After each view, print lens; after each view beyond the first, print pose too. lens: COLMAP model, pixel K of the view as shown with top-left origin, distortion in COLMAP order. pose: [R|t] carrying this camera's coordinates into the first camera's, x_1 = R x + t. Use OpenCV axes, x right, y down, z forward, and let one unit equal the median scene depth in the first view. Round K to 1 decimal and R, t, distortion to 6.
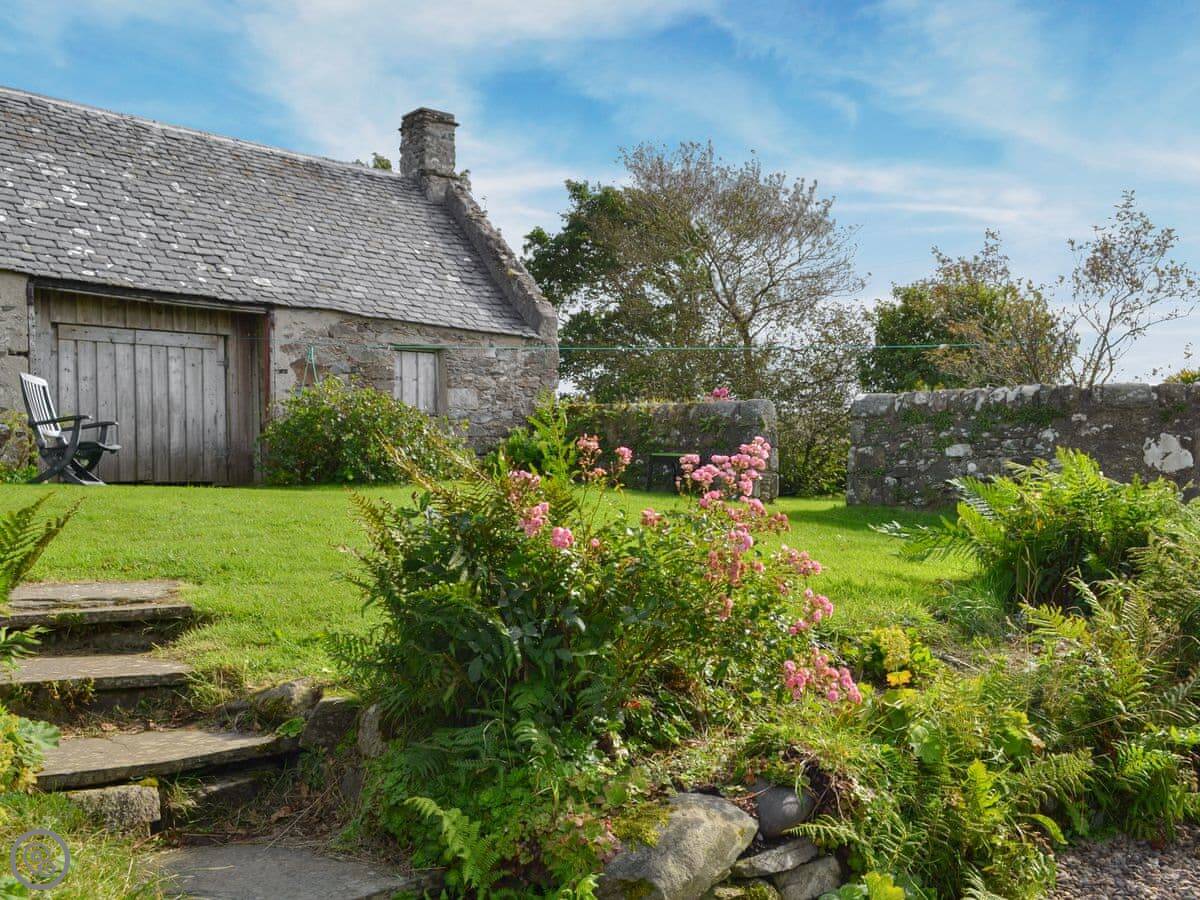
lens RADIAL K [[1186.7, 0, 590.0], [0, 1186.7, 442.9], [0, 0, 1]] dist [0.000047, 0.000000]
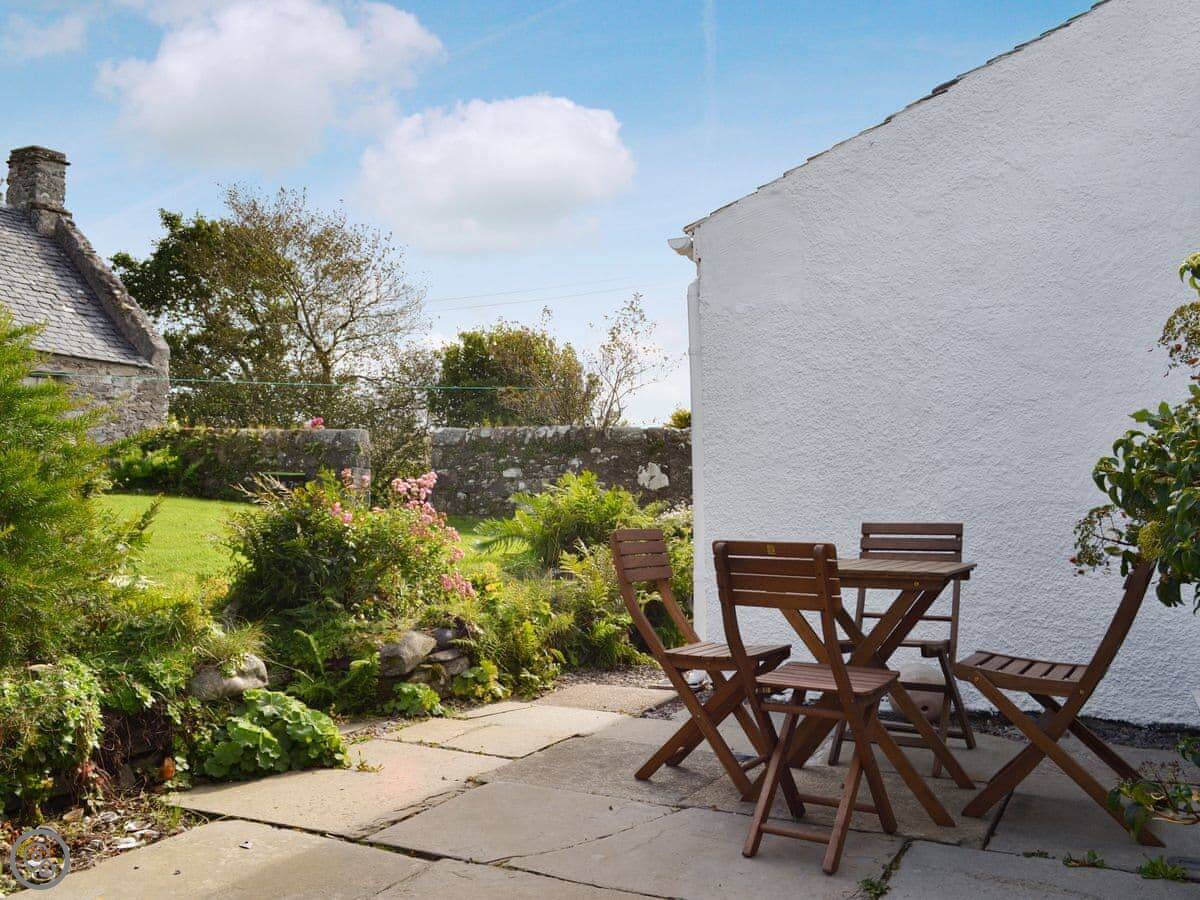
lens RADIAL K [[1186.7, 0, 599.0], [0, 1186.7, 446.7], [0, 0, 1]] dist [0.000047, 0.000000]
pose [[0.929046, 0.017219, 0.369563, -0.070261], [-0.013074, 0.999820, -0.013717, -0.004632], [-0.369733, 0.007912, 0.929104, -0.209122]]
